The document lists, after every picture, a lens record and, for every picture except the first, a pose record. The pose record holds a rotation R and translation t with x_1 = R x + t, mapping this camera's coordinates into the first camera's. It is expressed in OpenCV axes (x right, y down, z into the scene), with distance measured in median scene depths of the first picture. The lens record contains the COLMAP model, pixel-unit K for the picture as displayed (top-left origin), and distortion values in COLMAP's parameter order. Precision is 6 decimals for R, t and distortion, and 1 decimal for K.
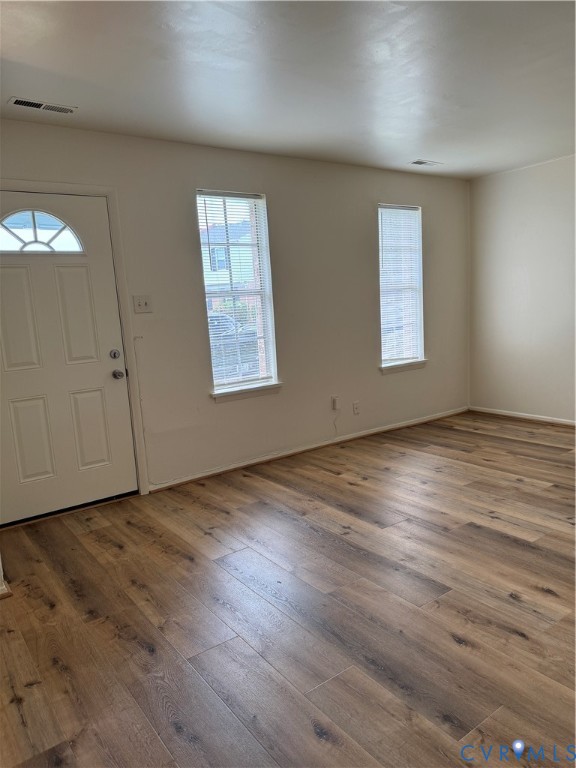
lens RADIAL K [[551.6, 0, 288.5], [0, 551.6, 384.0], [0, 0, 1]] dist [0.033807, -0.038252]
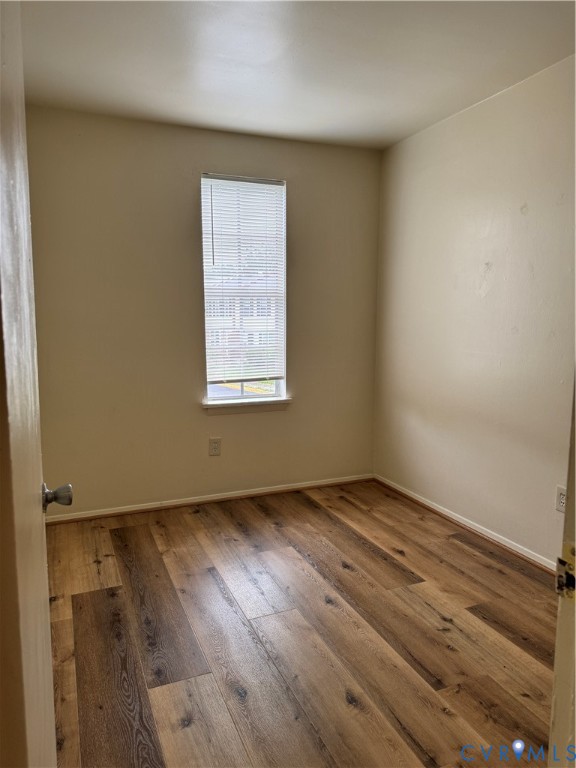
lens RADIAL K [[551.6, 0, 300.5], [0, 551.6, 370.4], [0, 0, 1]] dist [0.033807, -0.038252]
pose [[0.978364, 0.068163, -0.195342, 0.218900], [-0.073699, 0.997055, -0.021202, -0.039194], [0.193321, 0.035140, 0.980506, 0.185280]]
